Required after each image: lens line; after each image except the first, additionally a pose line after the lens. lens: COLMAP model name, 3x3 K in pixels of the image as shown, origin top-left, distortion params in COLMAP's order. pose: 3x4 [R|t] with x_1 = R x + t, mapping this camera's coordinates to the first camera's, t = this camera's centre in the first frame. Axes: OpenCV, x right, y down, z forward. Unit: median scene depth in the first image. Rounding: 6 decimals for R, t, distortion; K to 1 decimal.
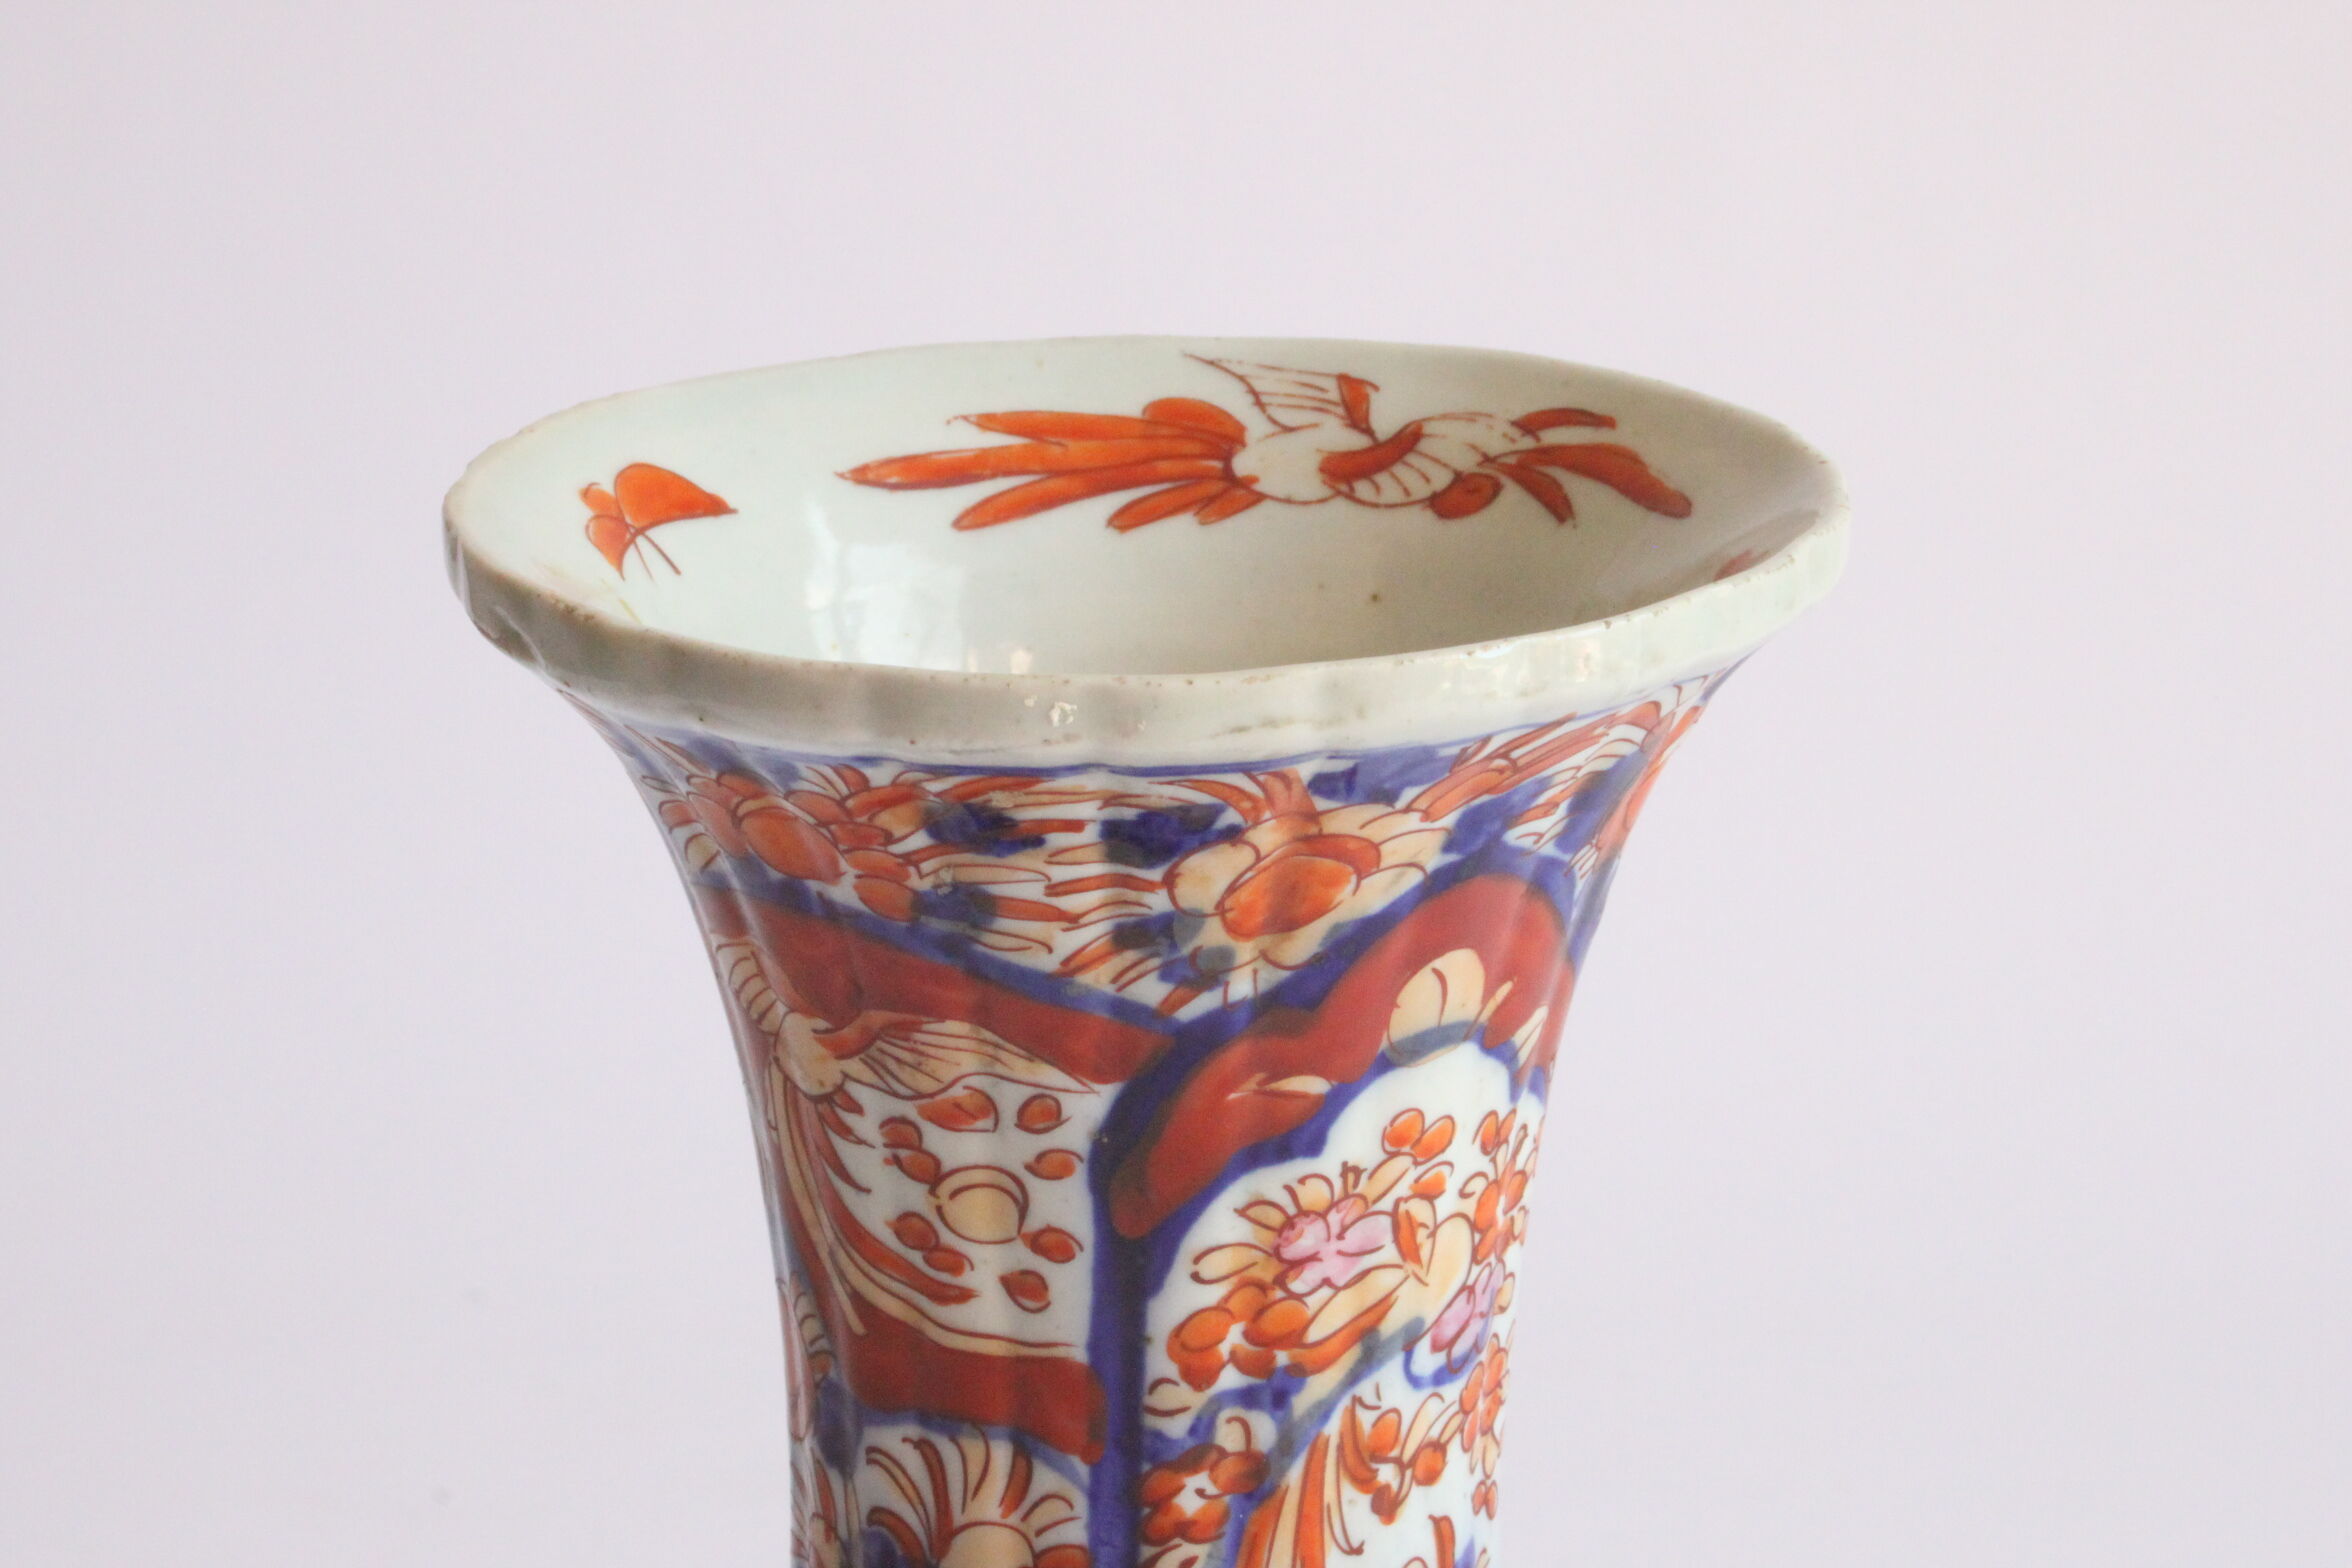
lens RADIAL K [[7956.1, 0, 1176.0], [0, 7956.1, 784.0], [0, 0, 1]] dist [0.276464, 0.512500]
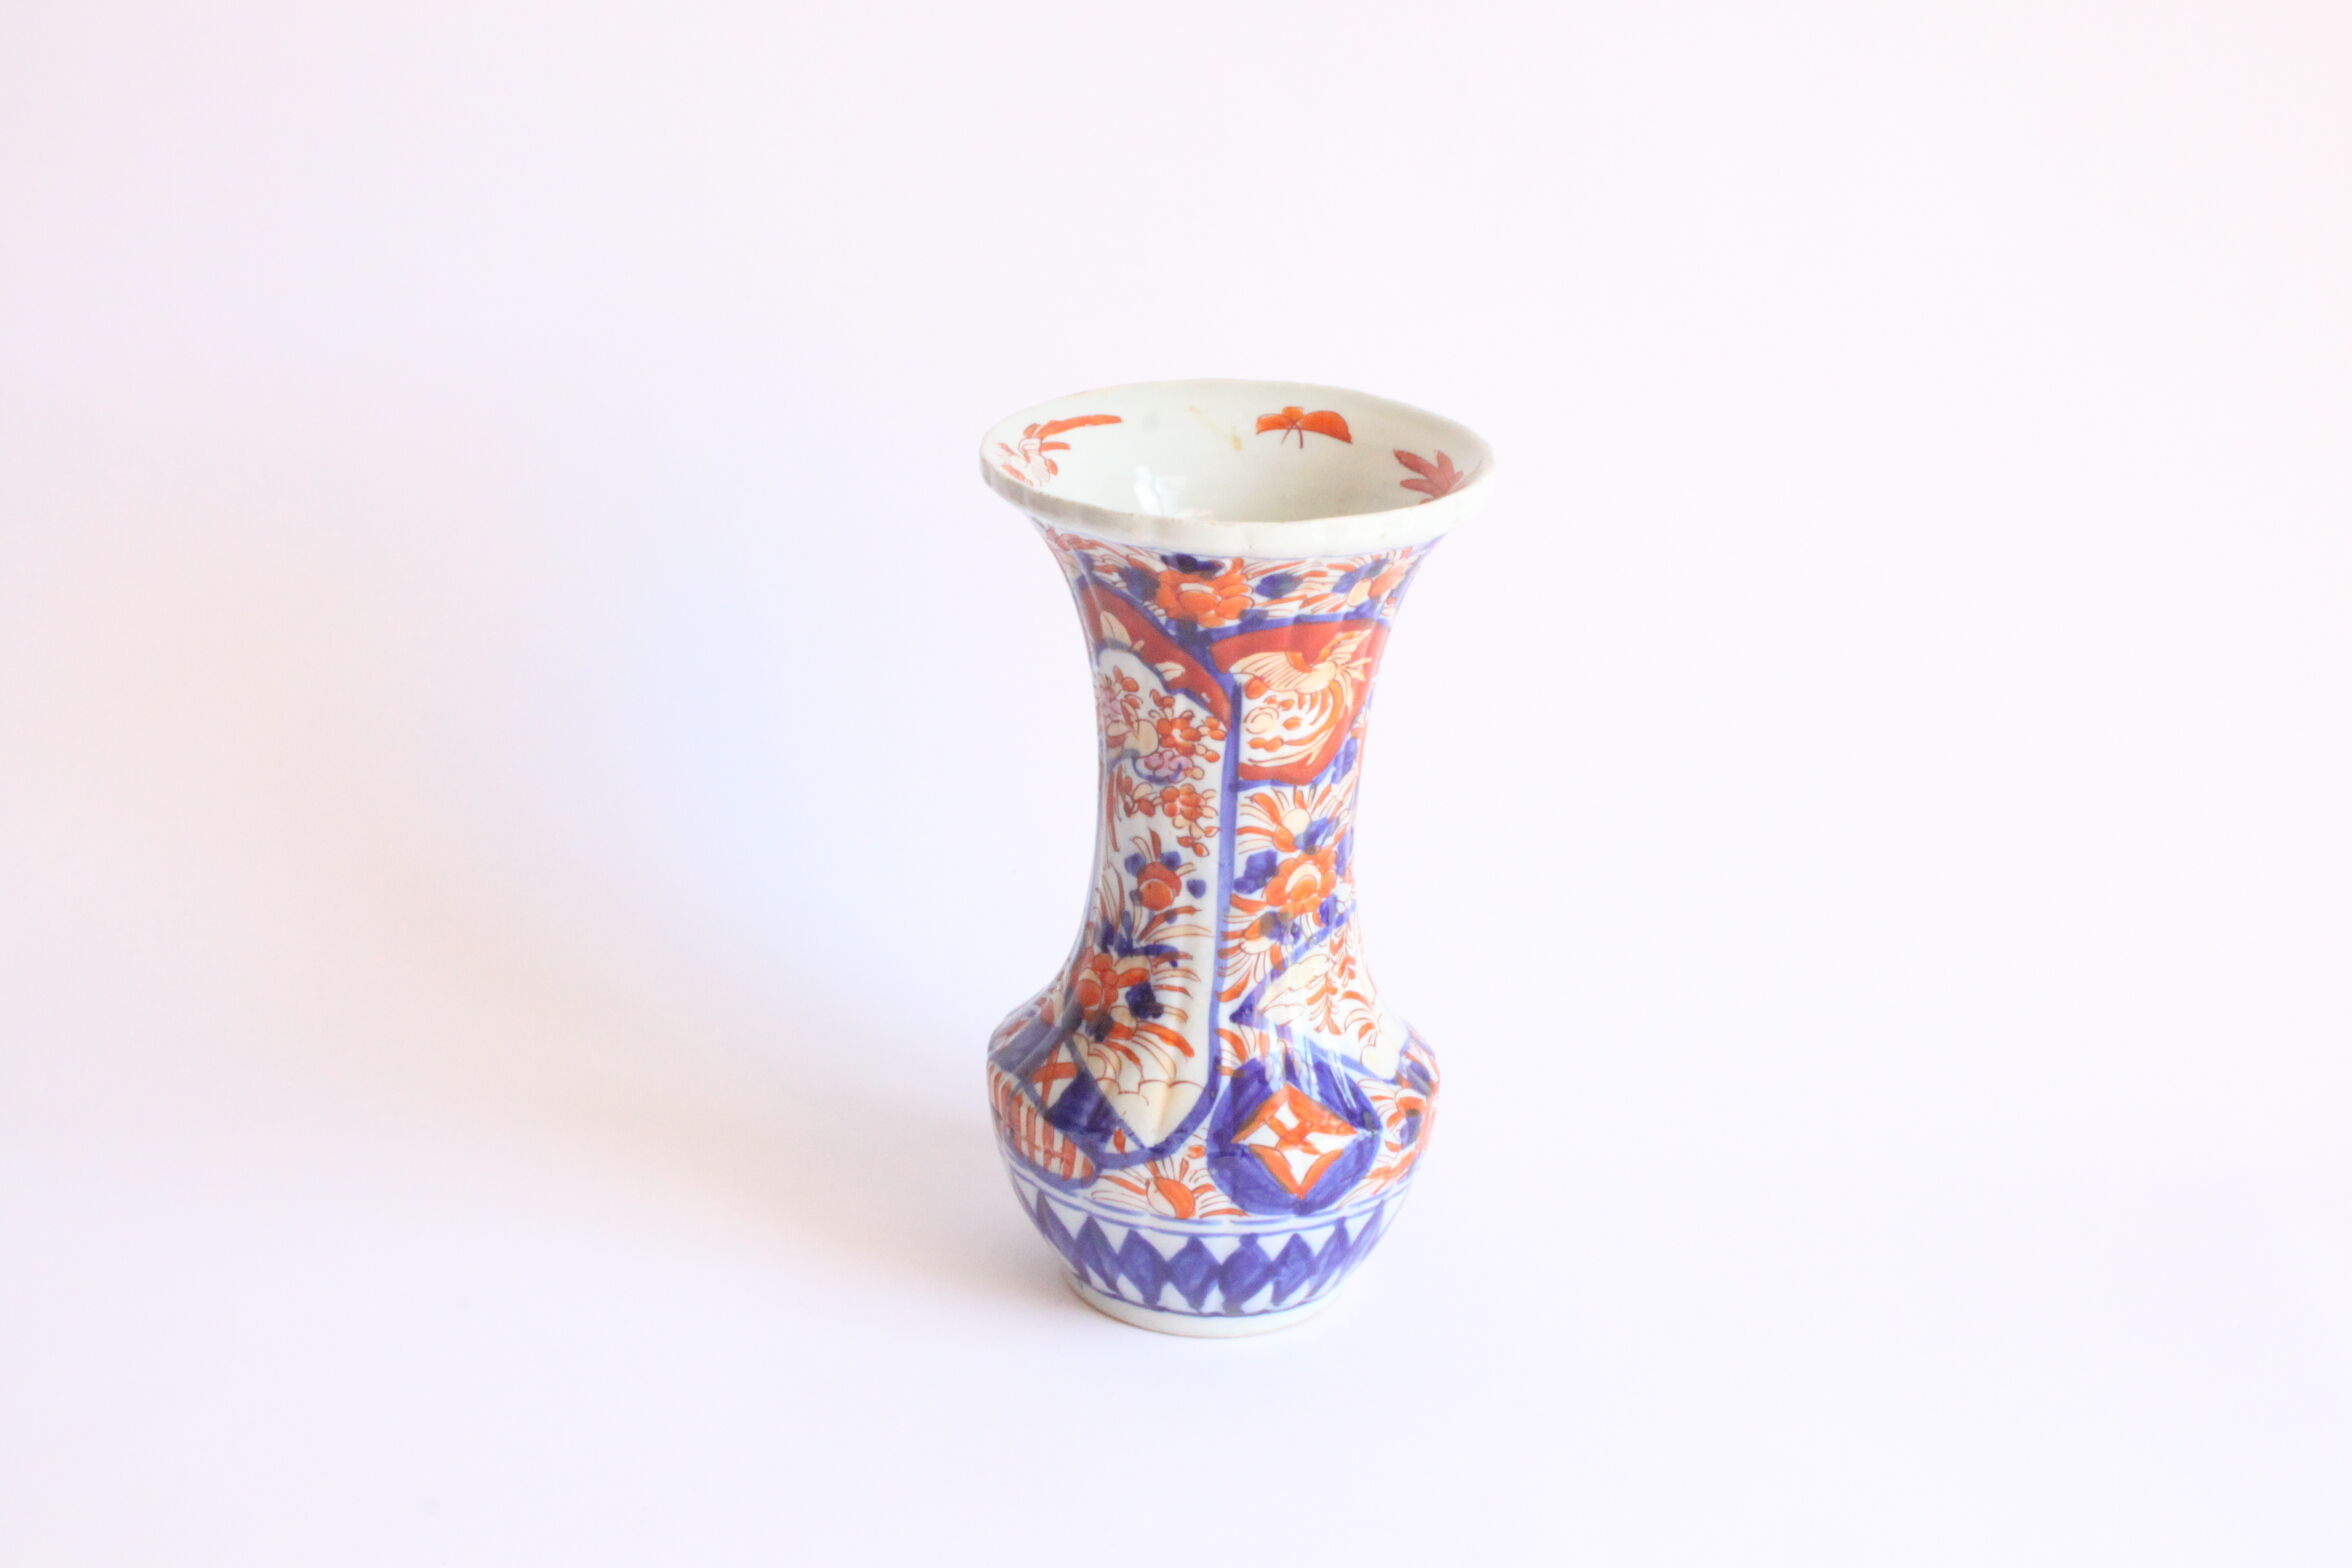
lens RADIAL K [[4614.4, 0, 1176.0], [0, 4614.4, 784.0], [0, 0, 1]] dist [-0.021921, -0.022585]
pose [[0.036012, 0.356998, -0.933411, 1.539829], [-0.294862, 0.896231, 0.331402, -0.459892], [0.954861, 0.263293, 0.137540, 0.802600]]
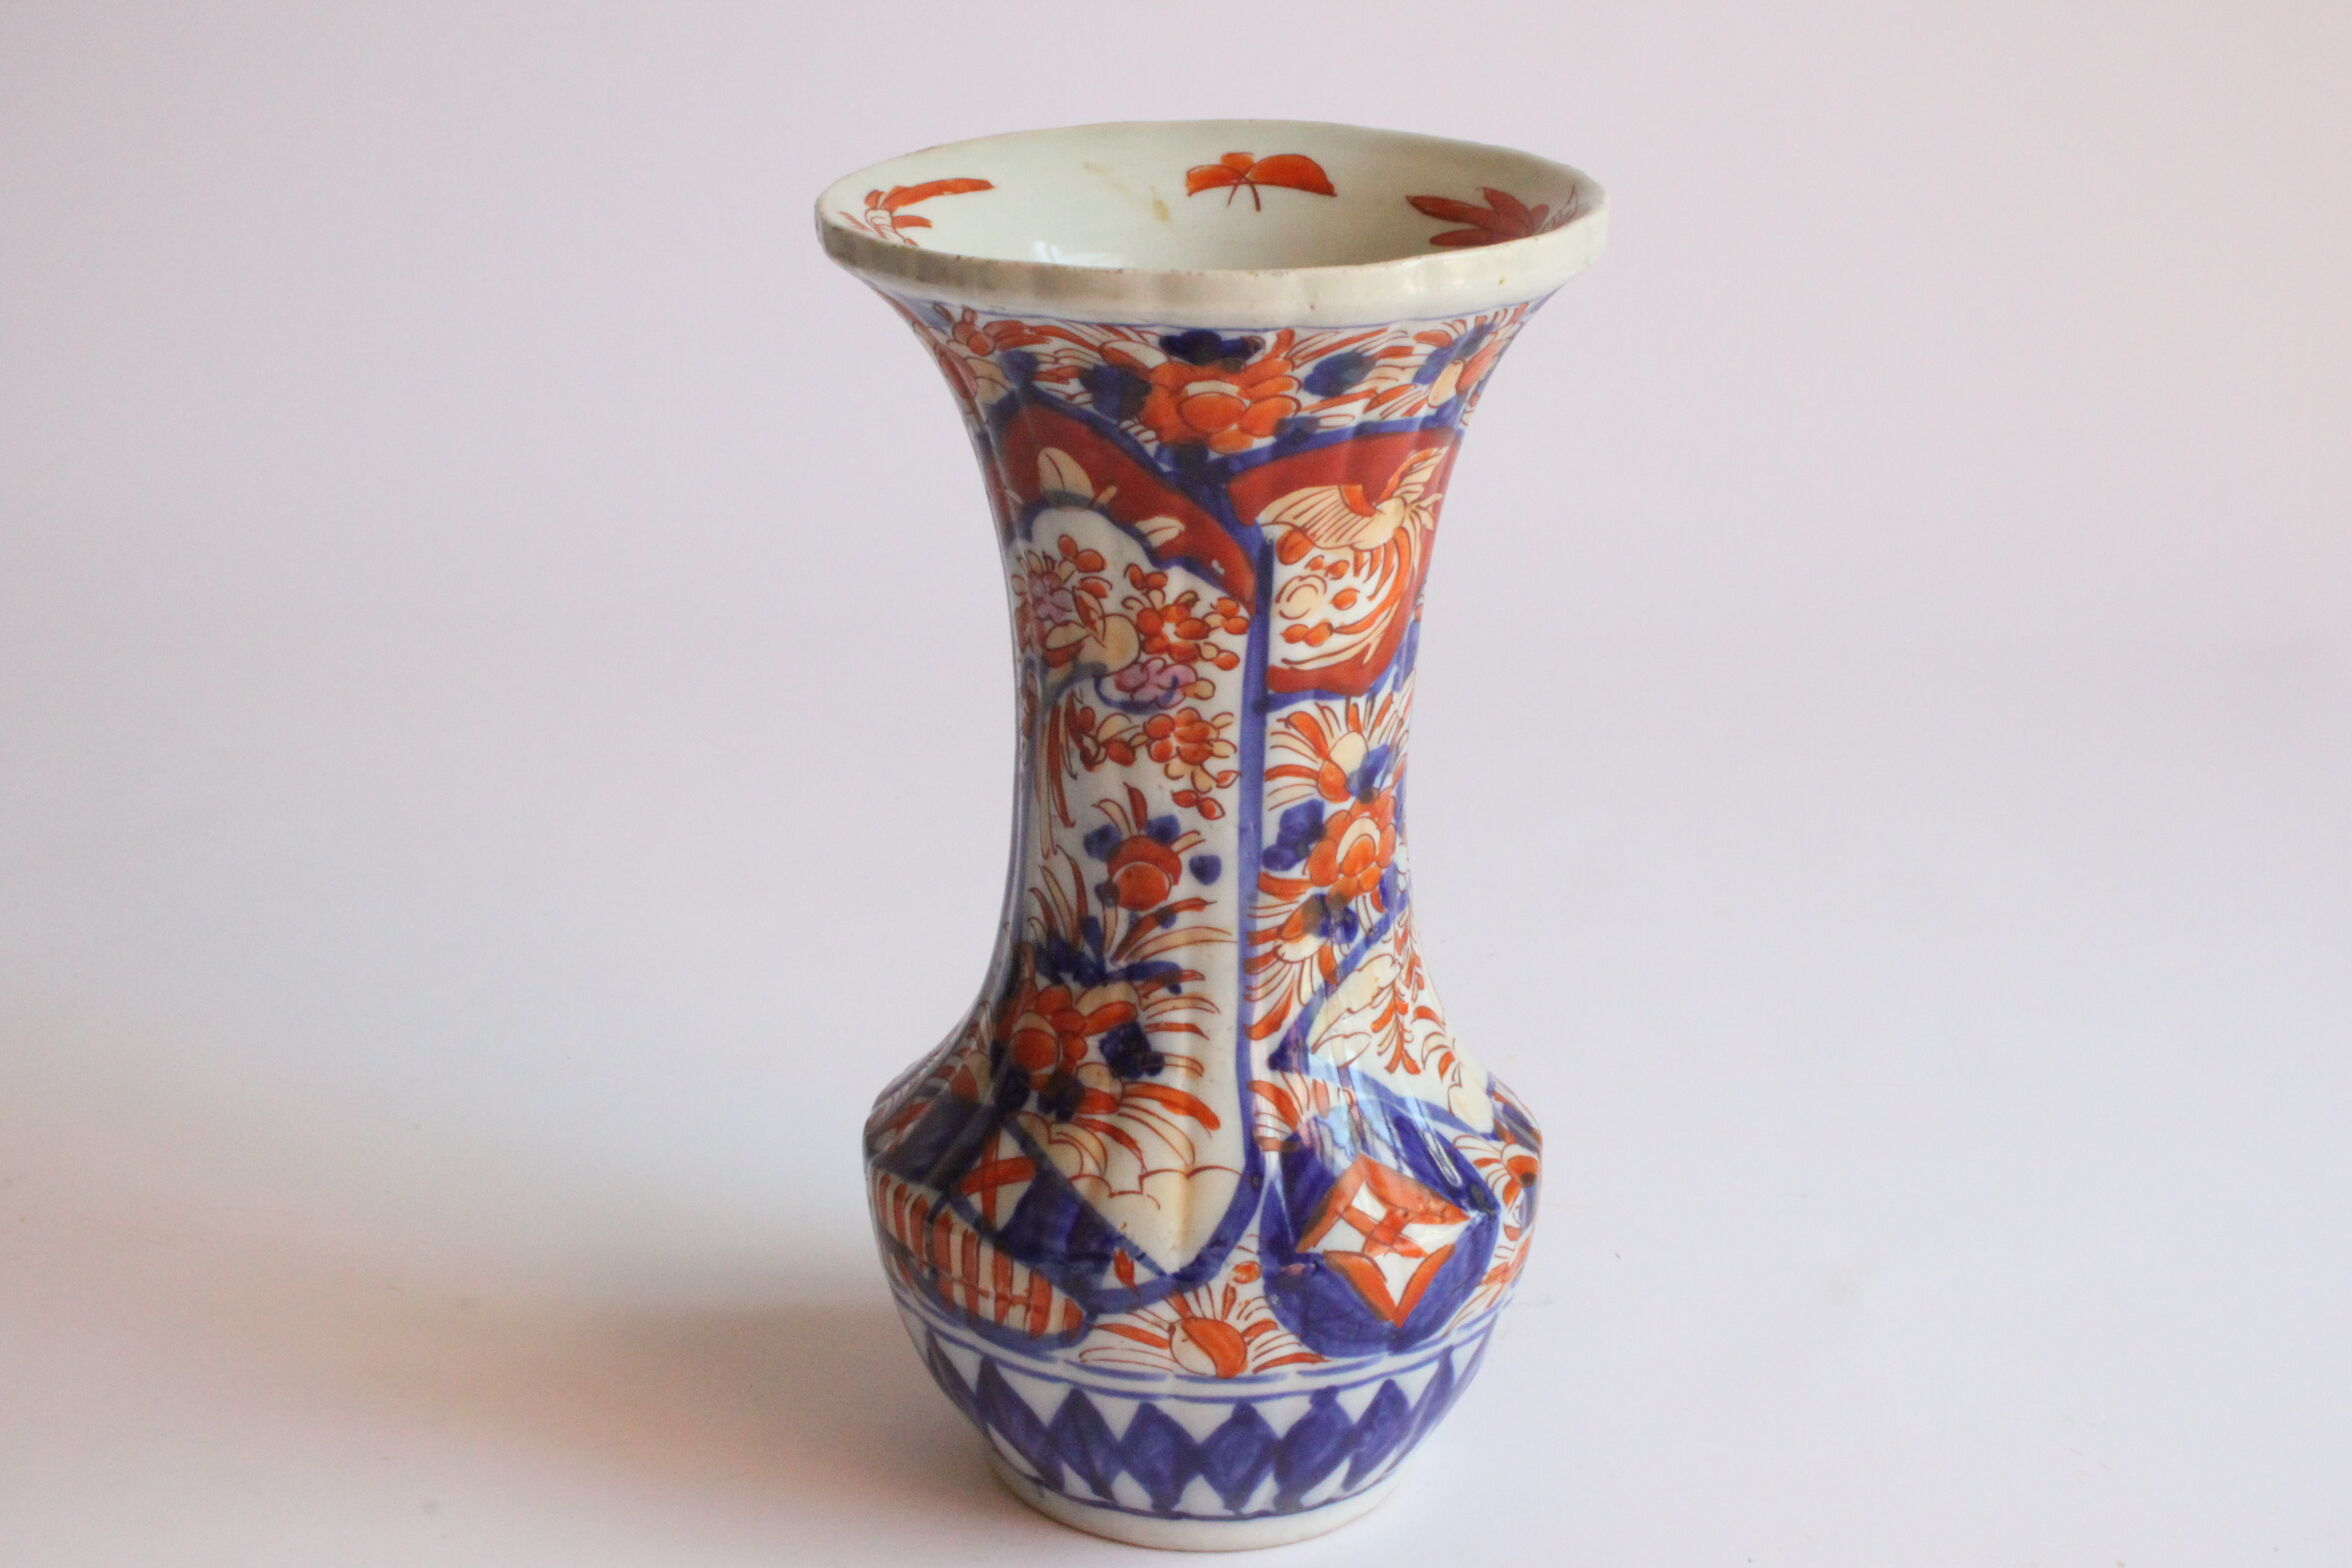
lens RADIAL K [[4314.5, 0, 1176.0], [0, 4314.5, 784.0], [0, 0, 1]] dist [-0.054195, -0.056167]
pose [[0.229490, 0.319247, -0.919465, 0.940654], [-0.261780, 0.930113, 0.257607, -0.162896], [0.937446, 0.181579, 0.297024, 0.738855]]
